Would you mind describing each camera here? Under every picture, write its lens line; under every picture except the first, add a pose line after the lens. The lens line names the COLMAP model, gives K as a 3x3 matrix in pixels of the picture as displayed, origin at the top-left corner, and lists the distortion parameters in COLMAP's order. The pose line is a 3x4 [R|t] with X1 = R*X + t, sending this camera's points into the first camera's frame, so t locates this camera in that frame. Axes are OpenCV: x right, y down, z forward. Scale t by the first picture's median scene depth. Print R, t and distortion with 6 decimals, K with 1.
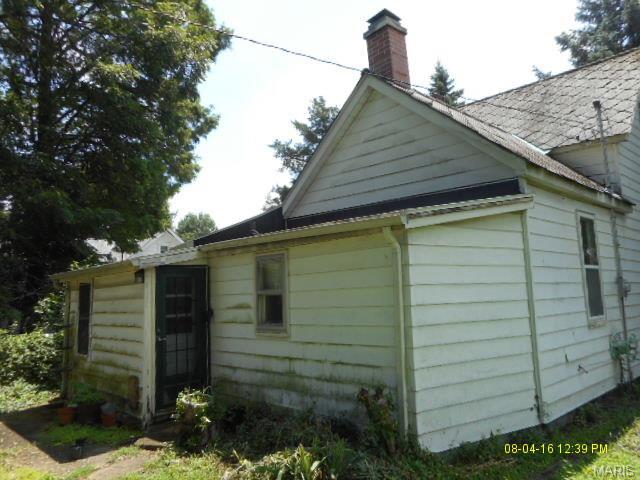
lens RADIAL K [[498.2, 0, 319.5], [0, 498.2, 240.7], [0, 0, 1]] dist [-0.004144, -0.008759]
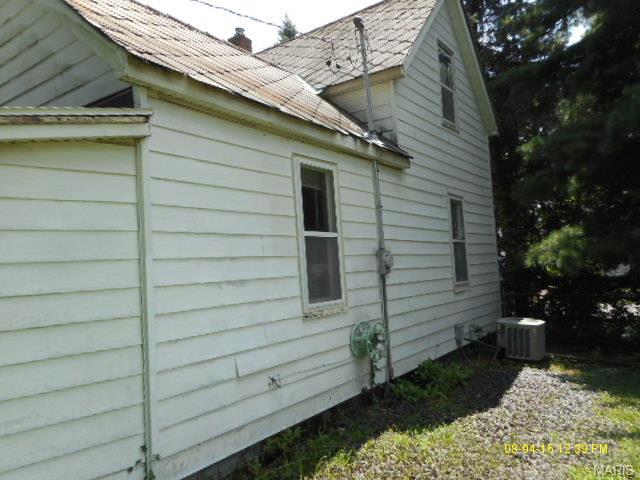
lens RADIAL K [[482.1, 0, 320.3], [0, 482.1, 238.0], [0, 0, 1]] dist [0.003121, 0.000231]
pose [[0.984809, -0.011886, 0.173235, 0.419780], [0.004461, 0.999057, 0.043186, 0.027273], [-0.173585, -0.041757, 0.983933, 0.302615]]
